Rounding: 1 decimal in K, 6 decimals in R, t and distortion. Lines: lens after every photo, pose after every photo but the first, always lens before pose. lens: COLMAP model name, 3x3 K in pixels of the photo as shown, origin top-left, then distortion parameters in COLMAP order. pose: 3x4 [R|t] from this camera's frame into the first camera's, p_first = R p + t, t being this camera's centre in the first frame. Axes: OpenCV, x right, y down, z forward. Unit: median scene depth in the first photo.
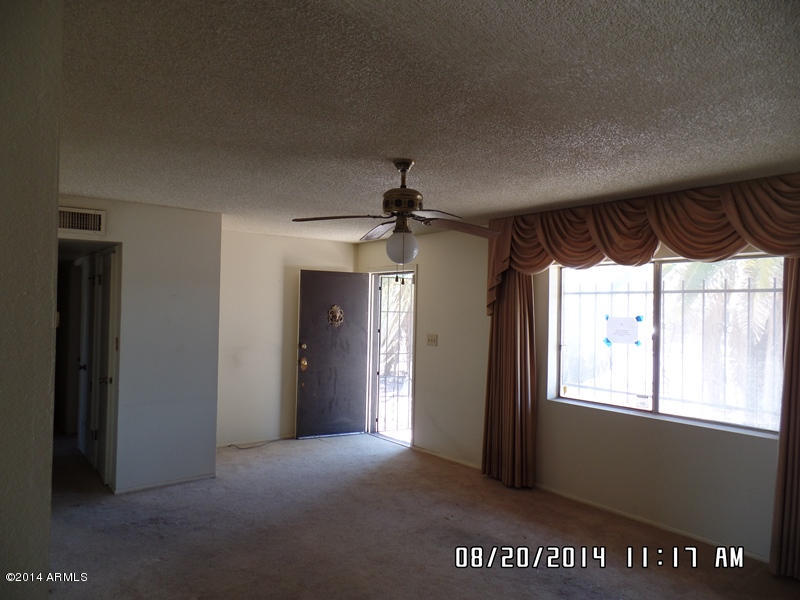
lens RADIAL K [[558.3, 0, 401.1], [0, 558.3, 303.5], [0, 0, 1]] dist [0.014439, -0.007282]
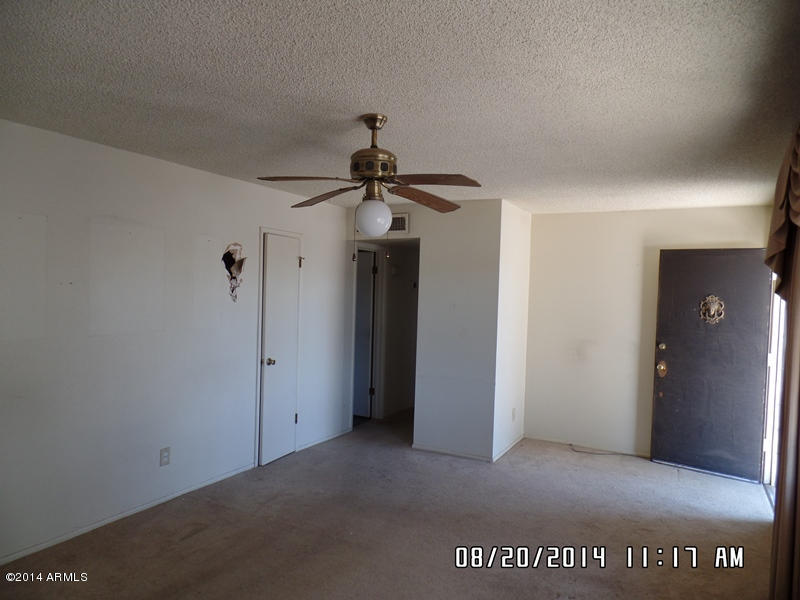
lens RADIAL K [[558.3, 0, 403.0], [0, 558.3, 297.8], [0, 0, 1]] dist [0.014439, -0.007282]
pose [[0.408000, 0.007745, -0.912949, 0.434668], [-0.014354, 0.999895, 0.002067, 0.012319], [0.912869, 0.012261, 0.408068, 0.369163]]
